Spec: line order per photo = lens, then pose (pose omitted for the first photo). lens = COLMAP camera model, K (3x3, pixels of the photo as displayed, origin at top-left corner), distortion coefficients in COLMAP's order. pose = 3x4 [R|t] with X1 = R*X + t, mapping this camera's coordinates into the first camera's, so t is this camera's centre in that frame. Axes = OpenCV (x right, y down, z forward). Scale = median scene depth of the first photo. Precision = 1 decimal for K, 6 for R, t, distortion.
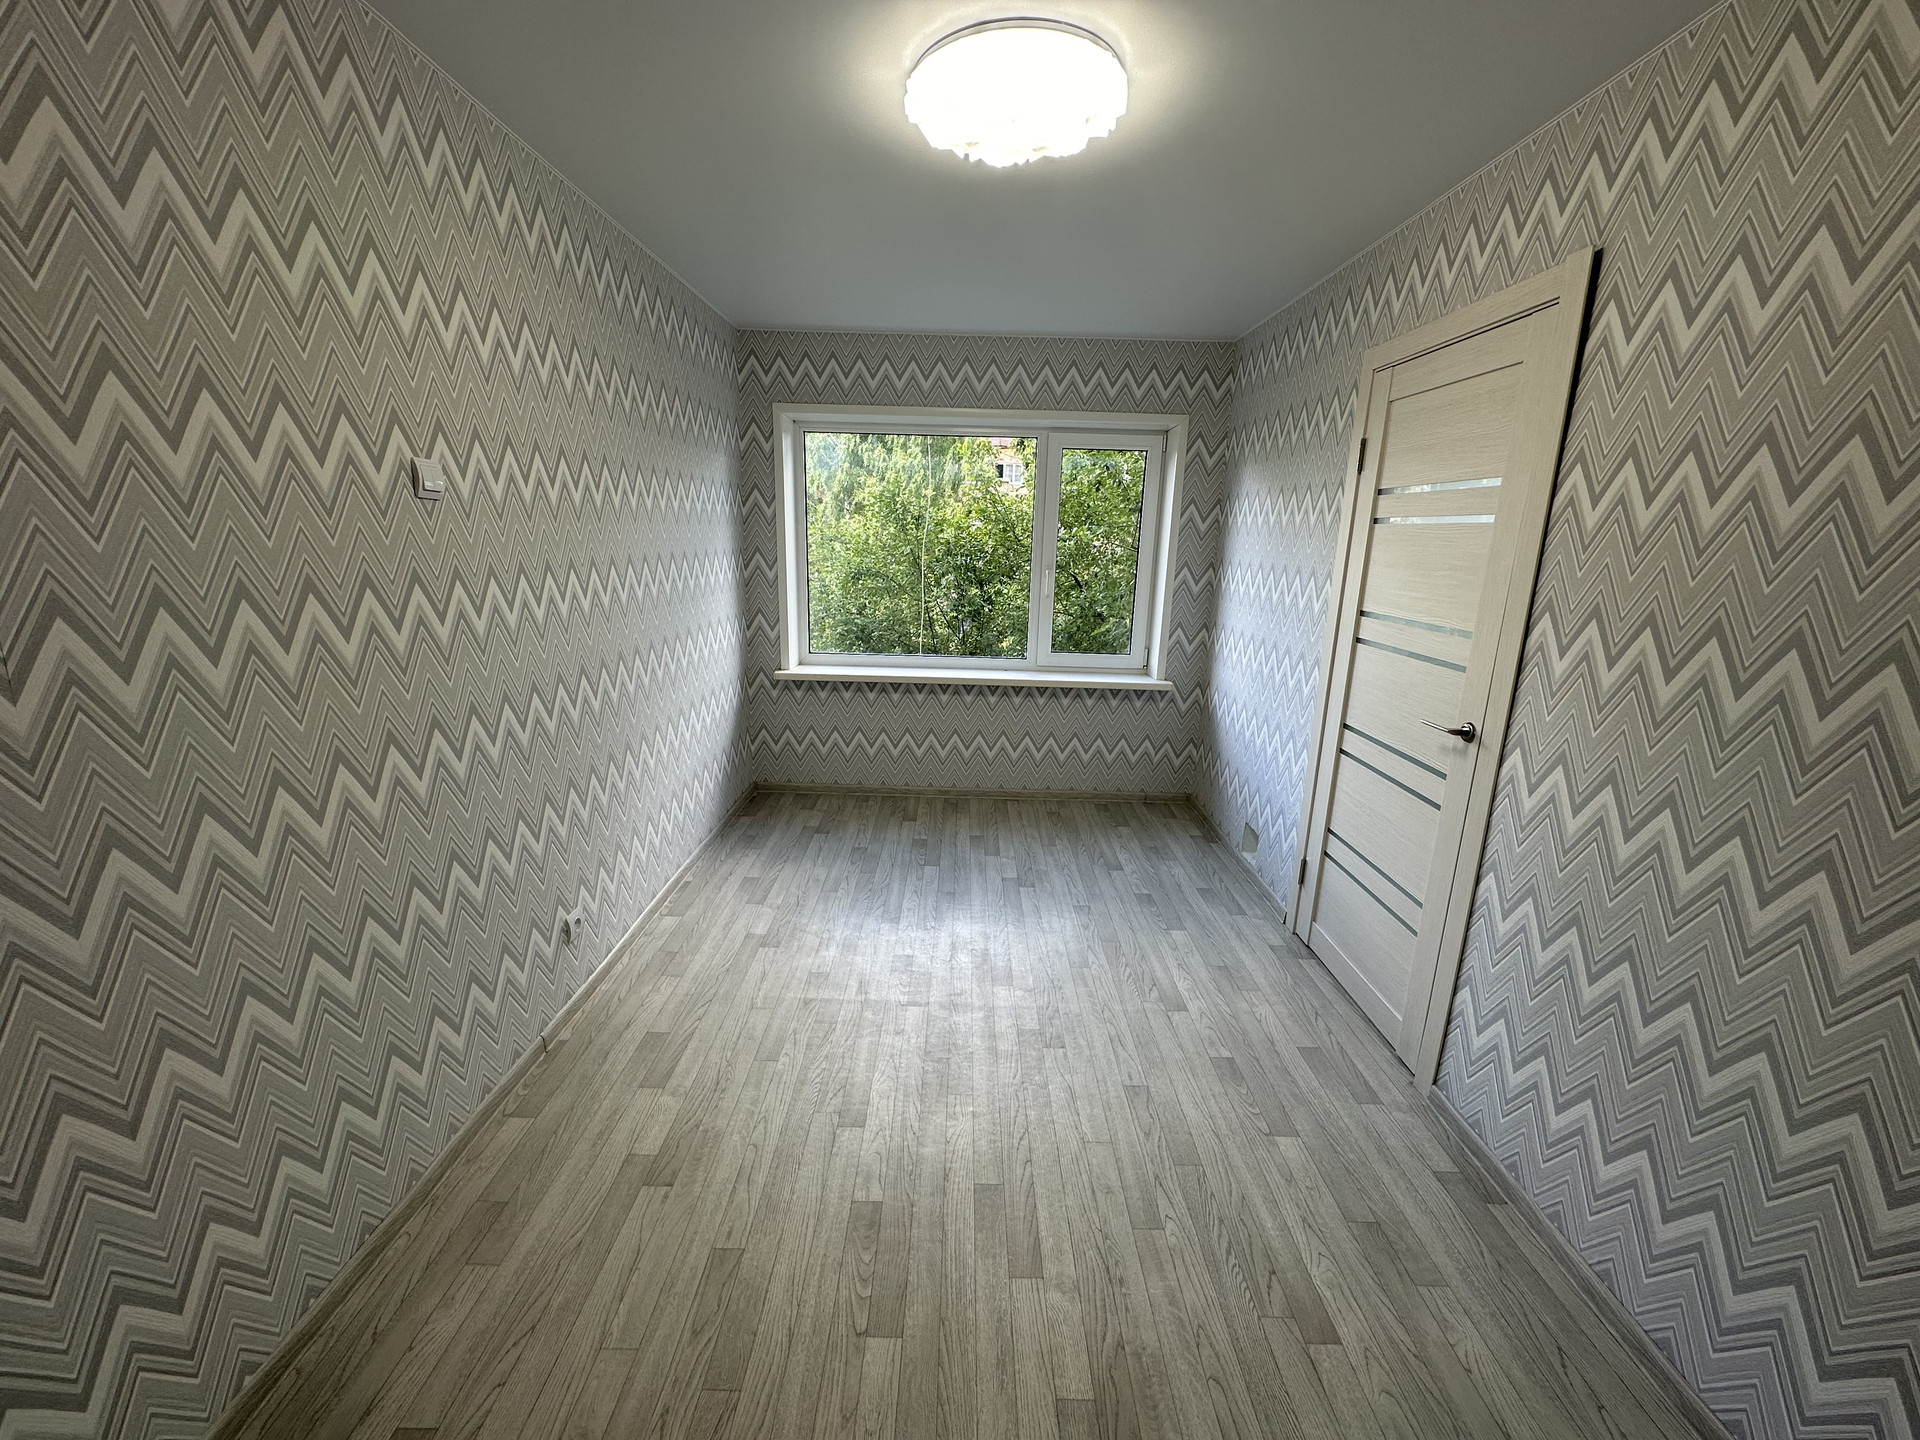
lens RADIAL K [[772.4, 0, 960.7], [0, 772.4, 720.0], [0, 0, 1]] dist [-0.000665, -0.000046]
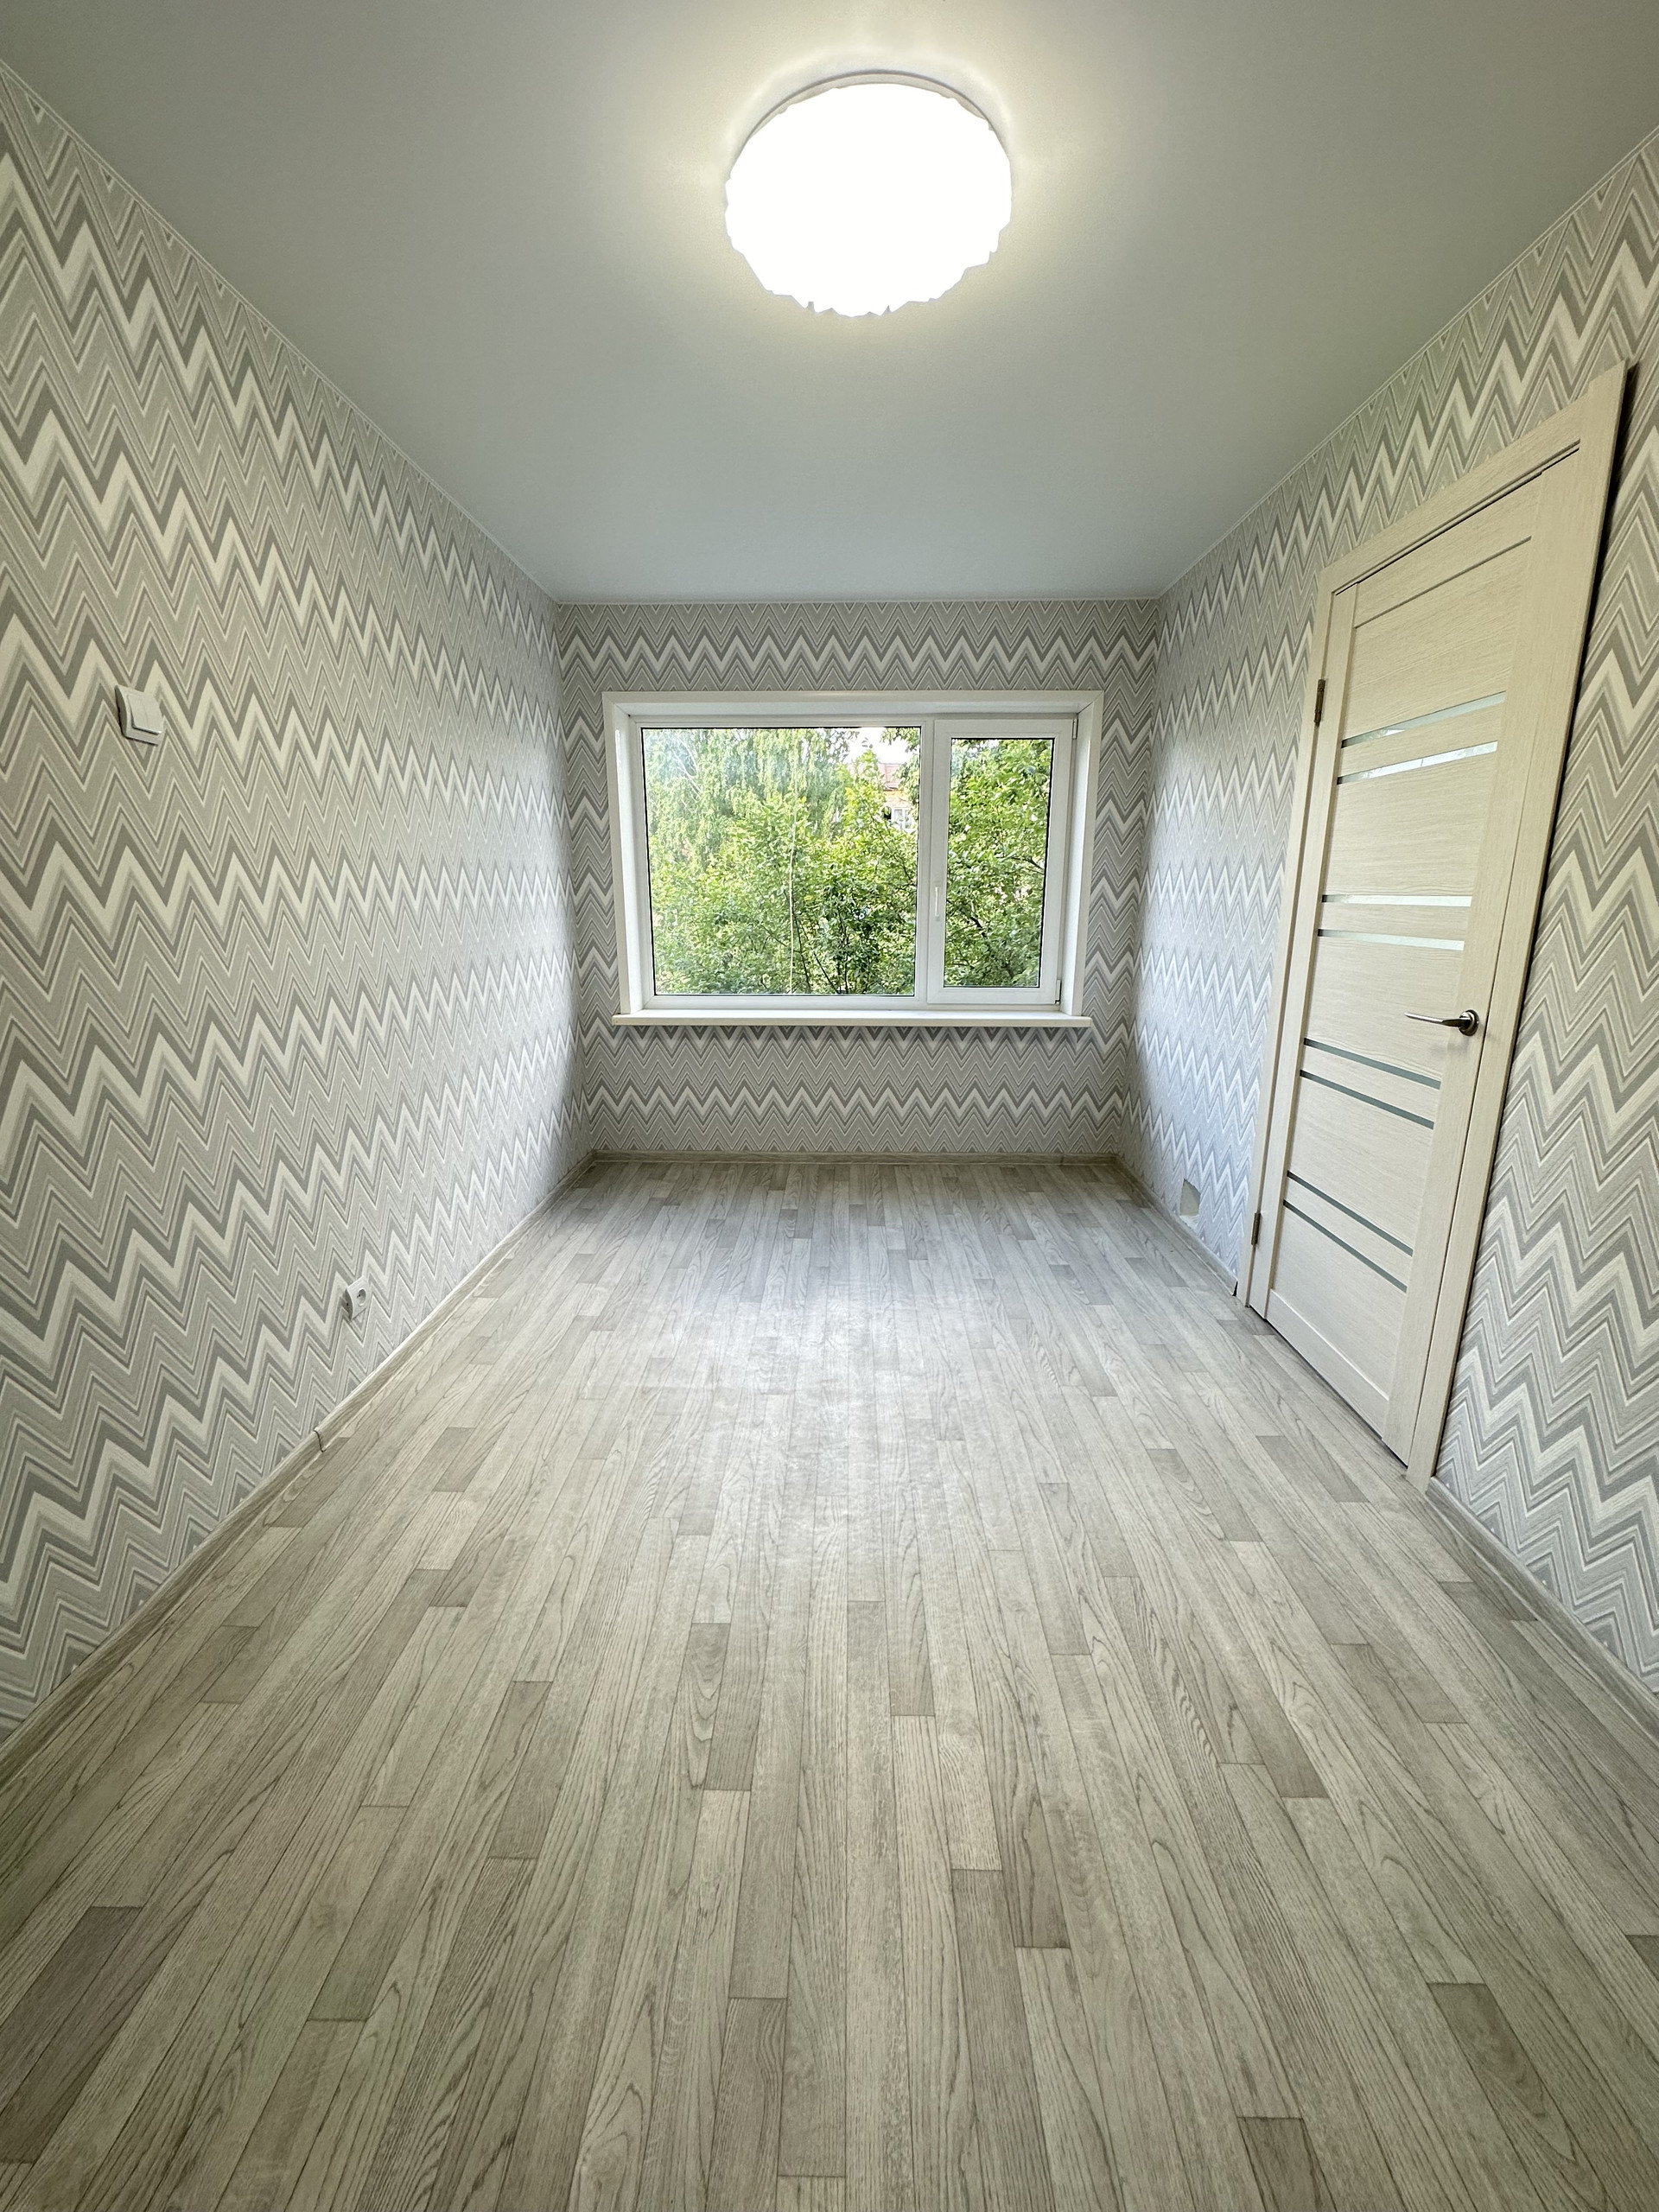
lens RADIAL K [[889.8, 0, 829.5], [0, 889.8, 1106.0], [0, 0, 1]] dist [-0.000665, -0.000046]
pose [[0.999524, -0.021364, -0.022260, 0.027236], [0.021289, 0.999767, -0.003603, 0.089519], [0.022332, 0.003127, 0.999746, 0.082811]]
